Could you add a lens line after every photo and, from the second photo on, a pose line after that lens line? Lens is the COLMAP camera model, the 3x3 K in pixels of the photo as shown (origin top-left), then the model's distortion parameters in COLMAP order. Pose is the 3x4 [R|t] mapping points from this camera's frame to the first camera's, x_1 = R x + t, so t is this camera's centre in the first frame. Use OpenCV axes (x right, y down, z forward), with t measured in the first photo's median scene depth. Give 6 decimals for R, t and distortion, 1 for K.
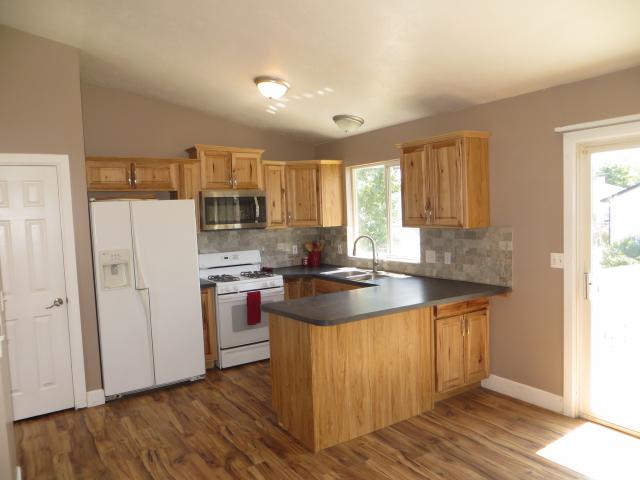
lens RADIAL K [[484.3, 0, 317.9], [0, 484.3, 240.1], [0, 0, 1]] dist [-0.000434, -0.009739]
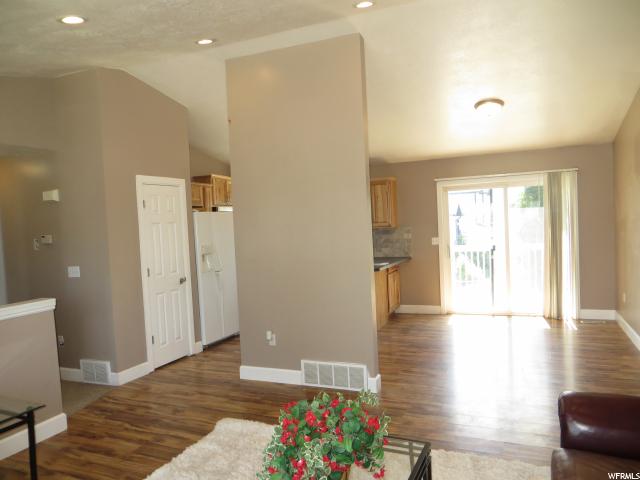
lens RADIAL K [[484.3, 0, 319.0], [0, 484.3, 239.5], [0, 0, 1]] dist [-0.000434, -0.009739]
pose [[0.833555, -0.020109, 0.552070, -0.825315], [0.051789, 0.997781, -0.041851, 0.073910], [-0.550003, 0.063477, 0.832747, -0.362621]]
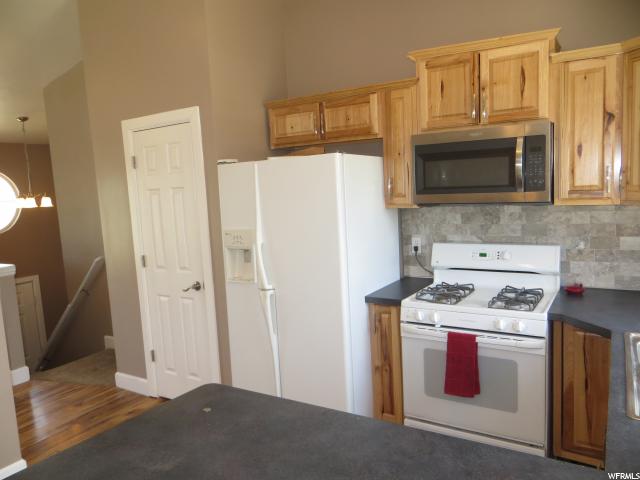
lens RADIAL K [[484.3, 0, 319.4], [0, 484.3, 244.8], [0, 0, 1]] dist [-0.000434, -0.009739]
pose [[0.426941, 0.125199, -0.895571, 0.253339], [-0.021211, 0.991483, 0.128496, -0.046925], [0.904031, -0.035864, 0.425960, 0.695652]]
